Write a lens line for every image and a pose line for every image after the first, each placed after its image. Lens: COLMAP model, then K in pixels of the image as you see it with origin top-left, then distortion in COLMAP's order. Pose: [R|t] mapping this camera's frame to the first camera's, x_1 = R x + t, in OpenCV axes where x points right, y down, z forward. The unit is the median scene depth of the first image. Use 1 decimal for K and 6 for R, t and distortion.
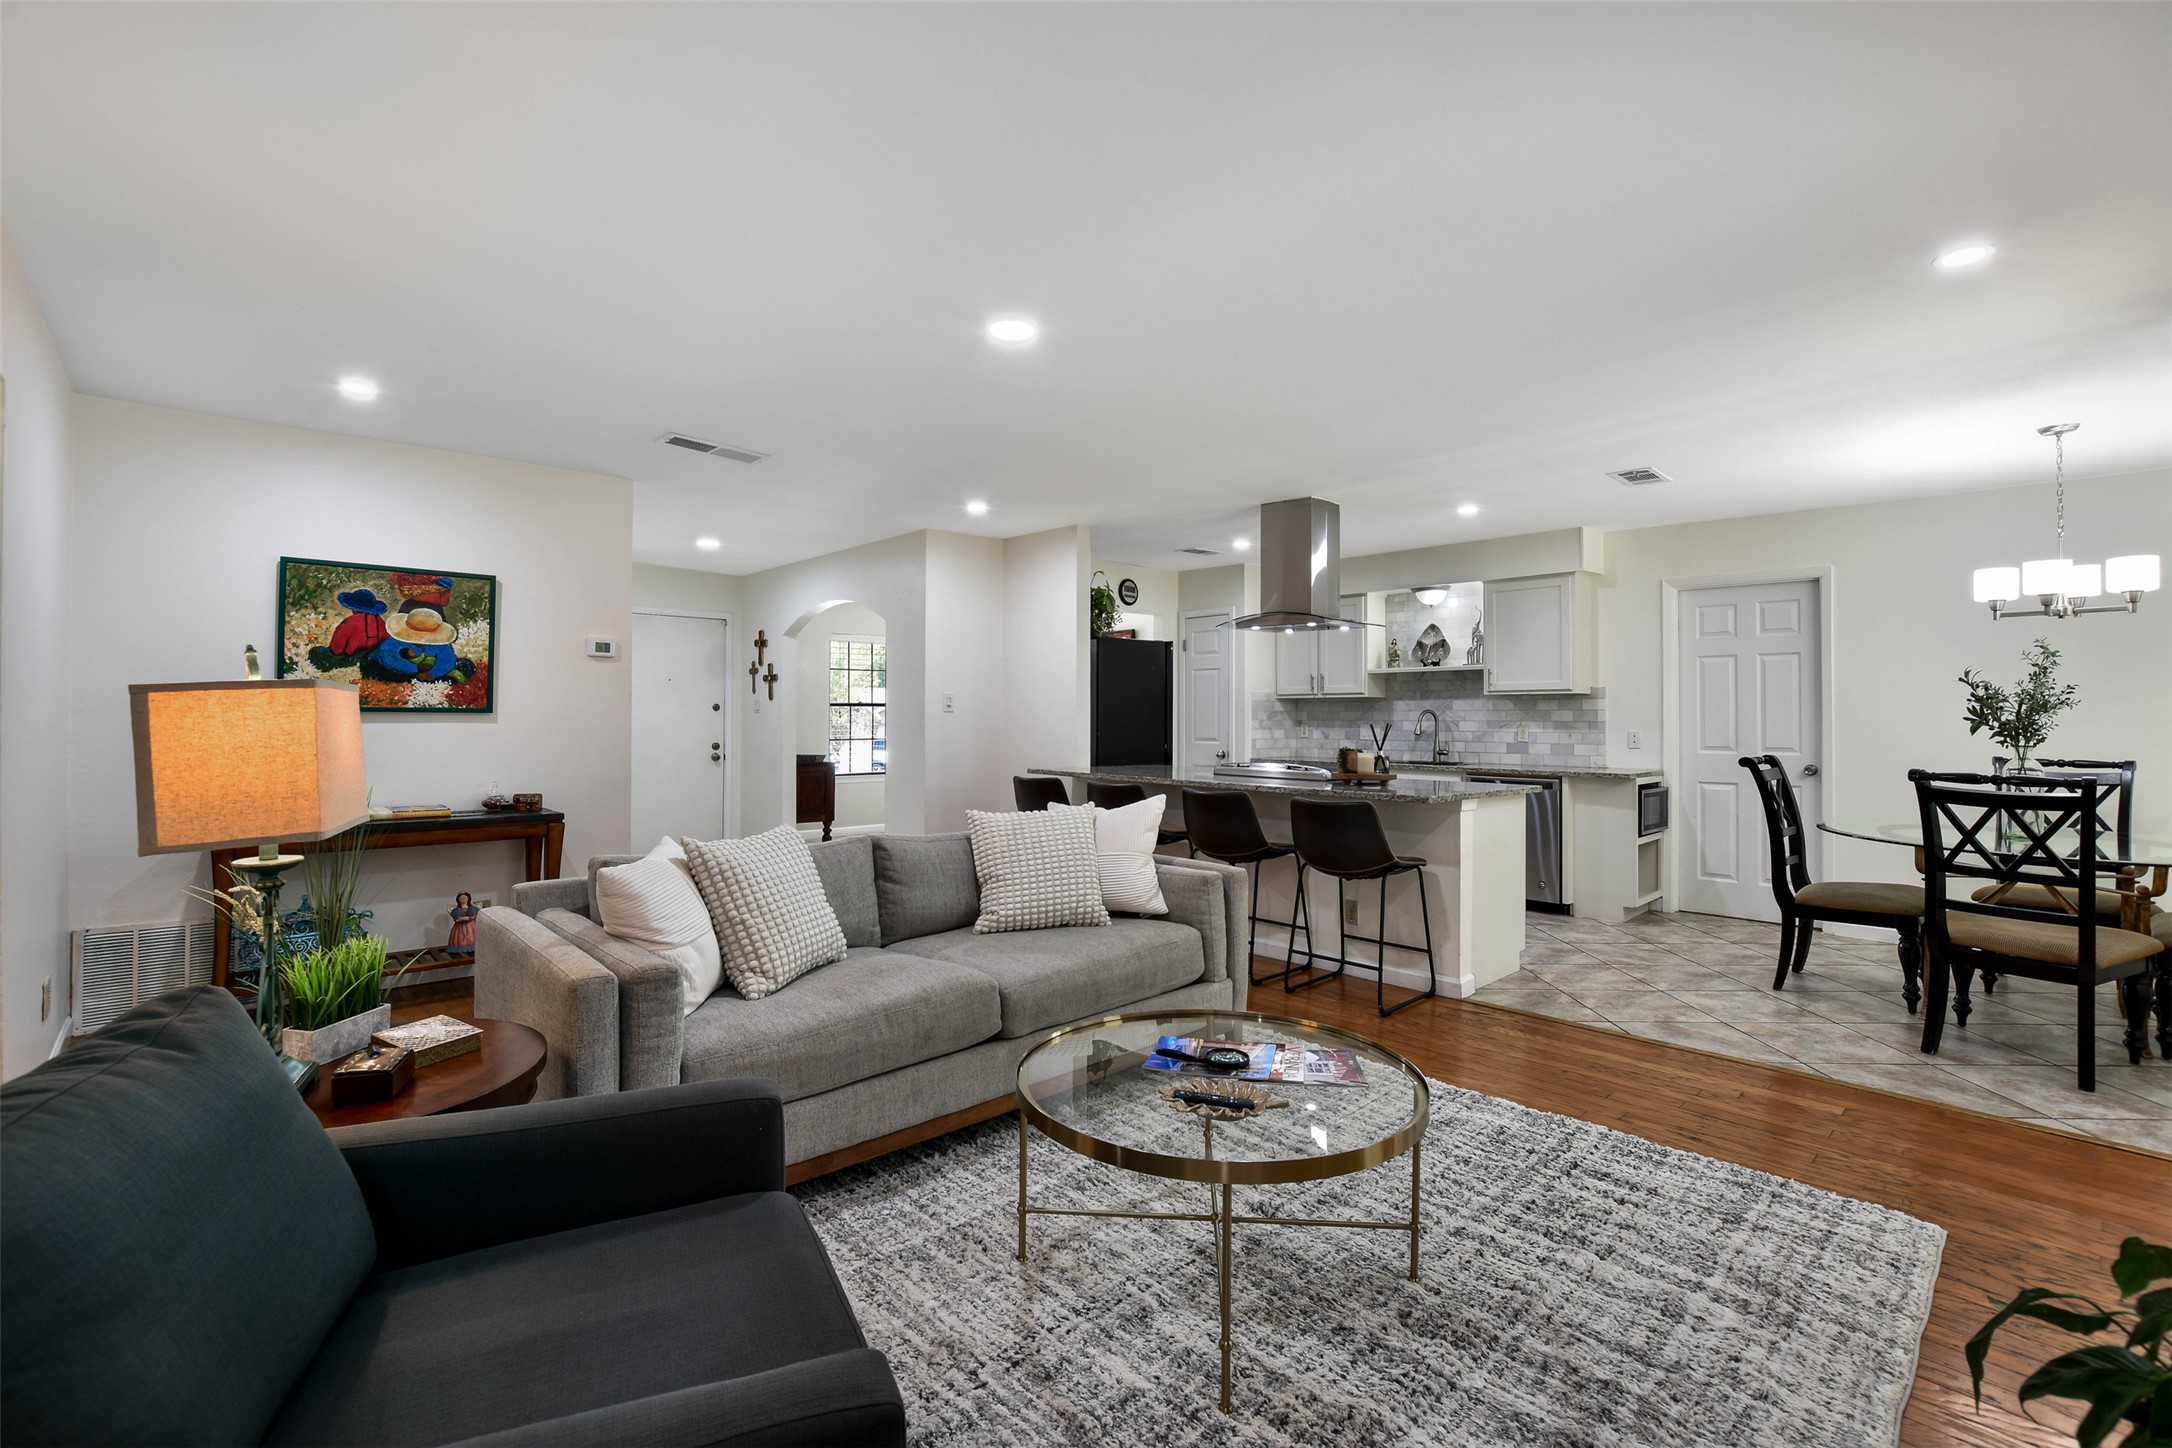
lens RADIAL K [[950.7, 0, 1076.5], [0, 950.7, 716.8], [0, 0, 1]] dist [0.000076, -0.000056]
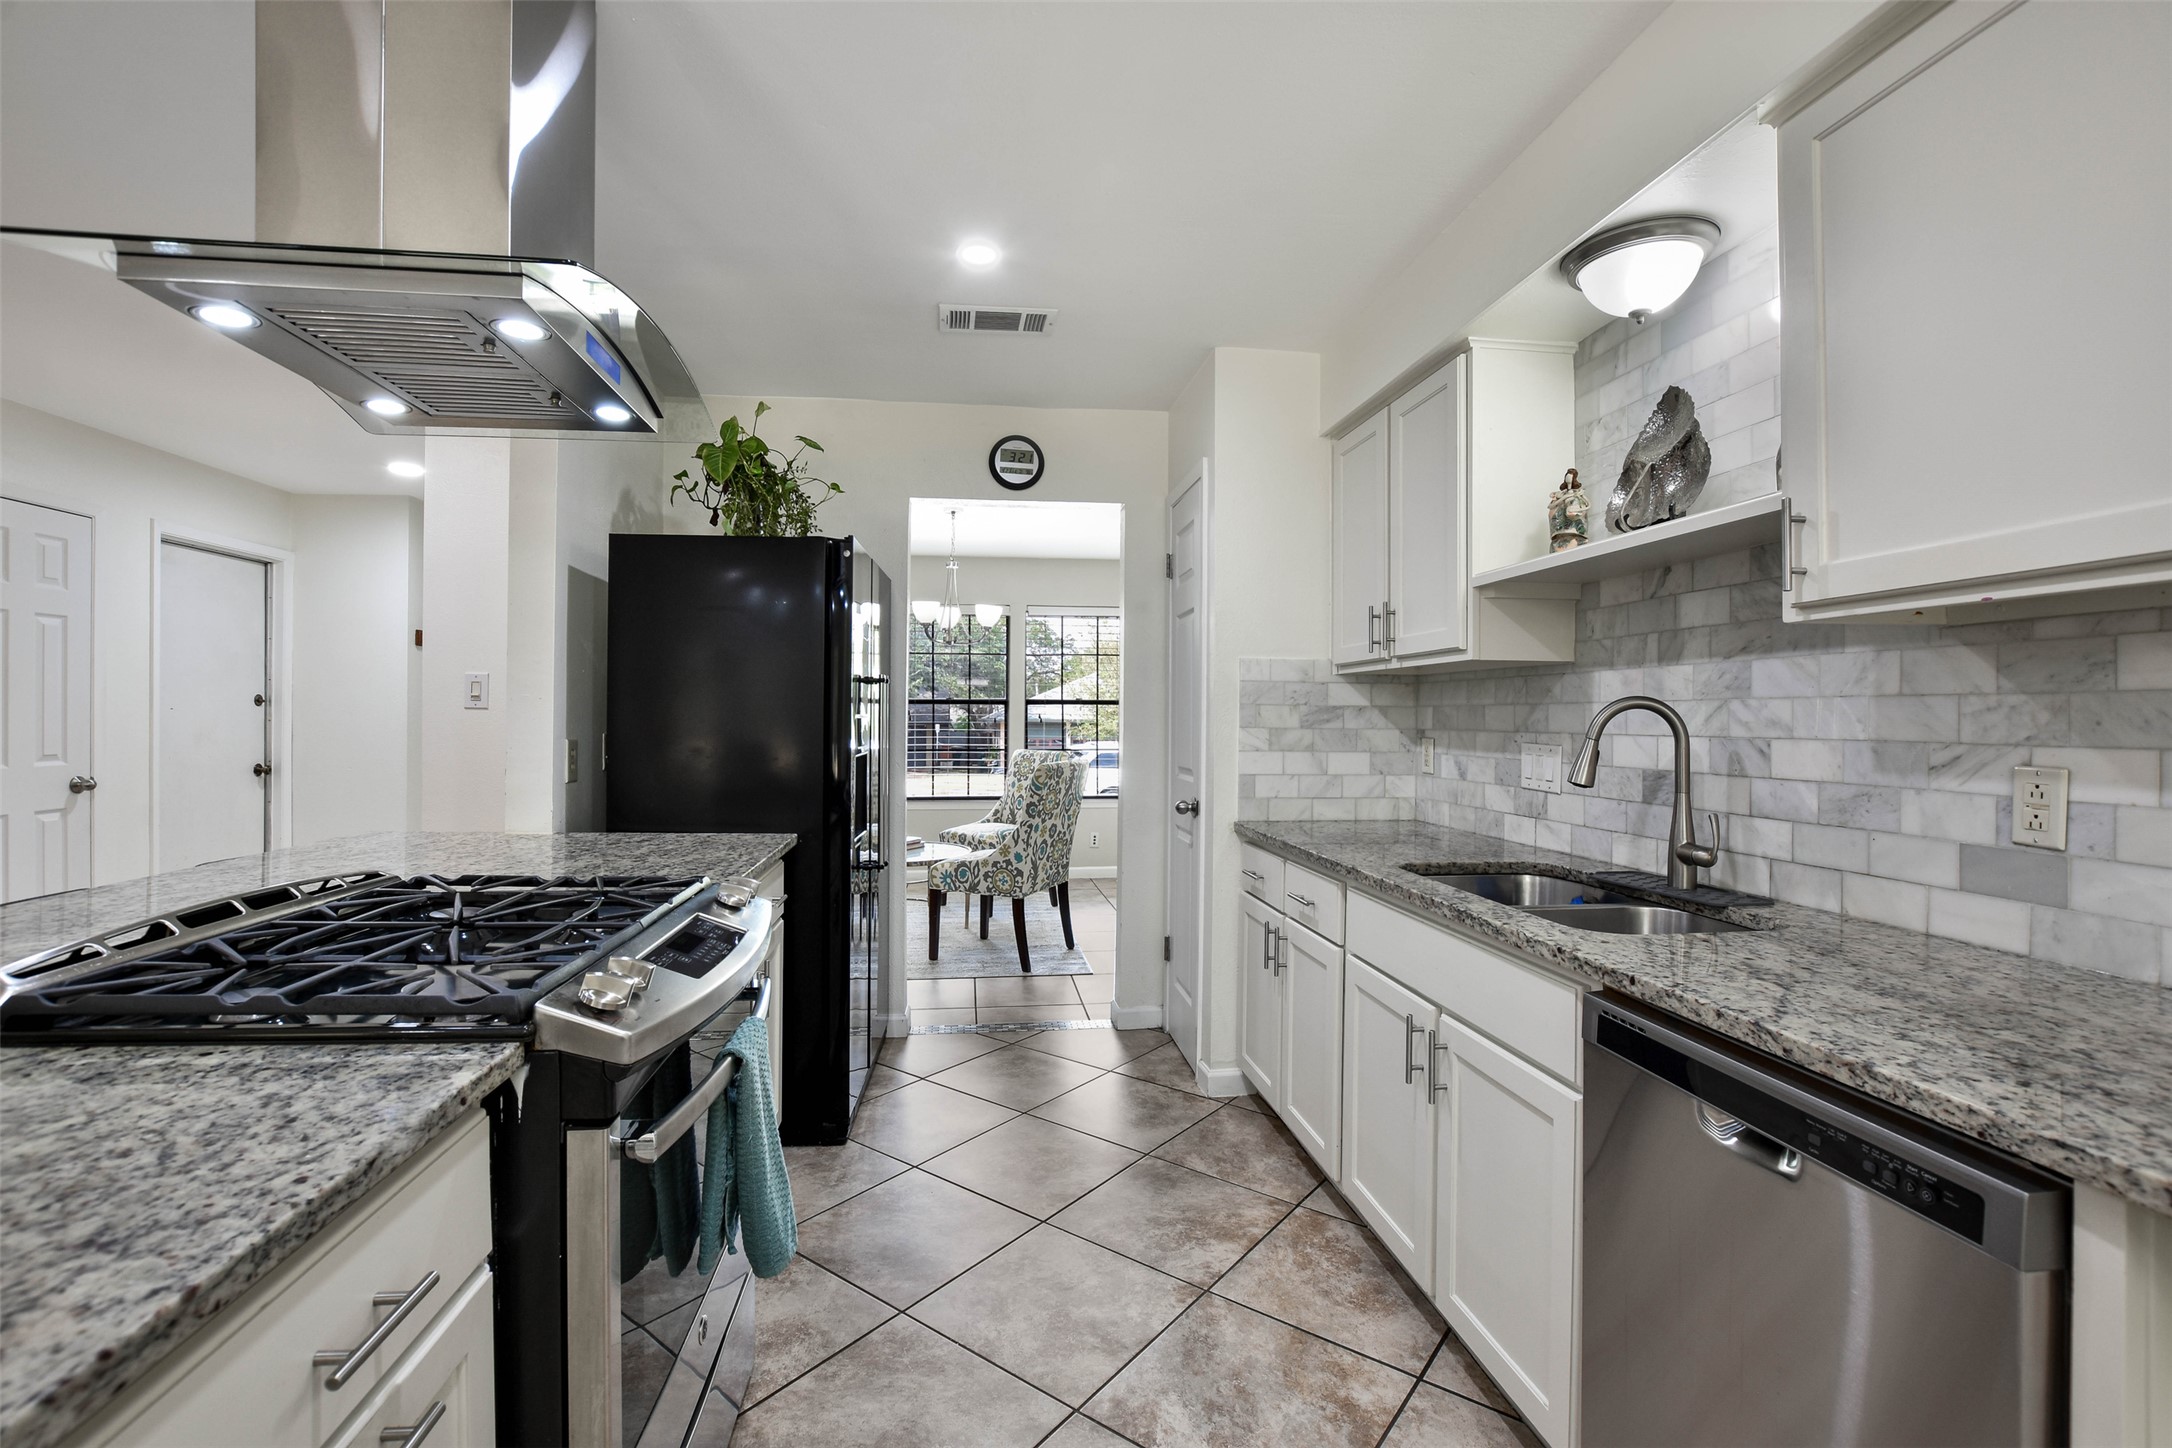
lens RADIAL K [[950.7, 0, 1087.2], [0, 950.7, 719.9], [0, 0, 1]] dist [0.000076, -0.000056]
pose [[0.820439, 0.004257, -0.571718, 0.394056], [-0.004099, 0.999990, 0.001564, -0.000380], [0.571719, 0.001060, 0.820449, 0.674377]]
